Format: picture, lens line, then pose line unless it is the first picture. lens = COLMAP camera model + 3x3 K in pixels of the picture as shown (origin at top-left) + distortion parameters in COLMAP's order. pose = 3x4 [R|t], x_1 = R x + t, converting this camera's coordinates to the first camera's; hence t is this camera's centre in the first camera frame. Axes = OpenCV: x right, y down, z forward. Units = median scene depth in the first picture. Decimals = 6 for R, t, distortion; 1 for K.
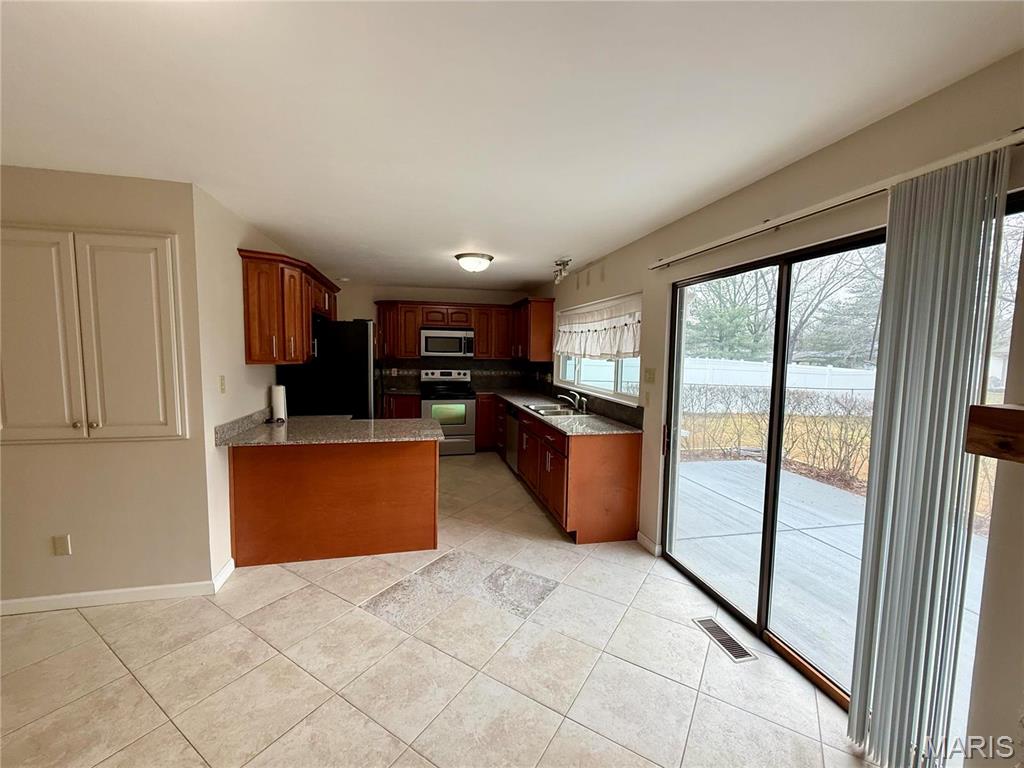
lens RADIAL K [[410.1, 0, 515.3], [0, 410.1, 383.9], [0, 0, 1]] dist [-0.002220, -0.000400]
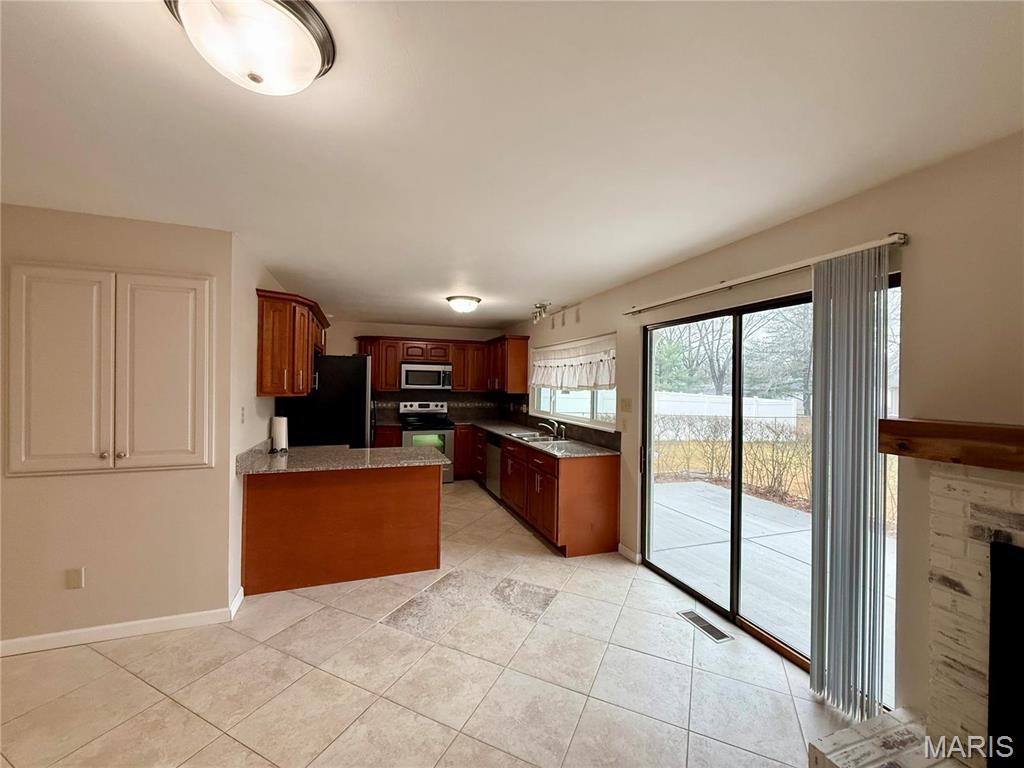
lens RADIAL K [[410.1, 0, 506.5], [0, 410.1, 385.5], [0, 0, 1]] dist [-0.002220, -0.000400]
pose [[0.992849, -0.002215, 0.119354, -0.183915], [0.011577, 0.996901, -0.077806, 0.017071], [-0.118812, 0.078631, 0.989798, -0.143269]]
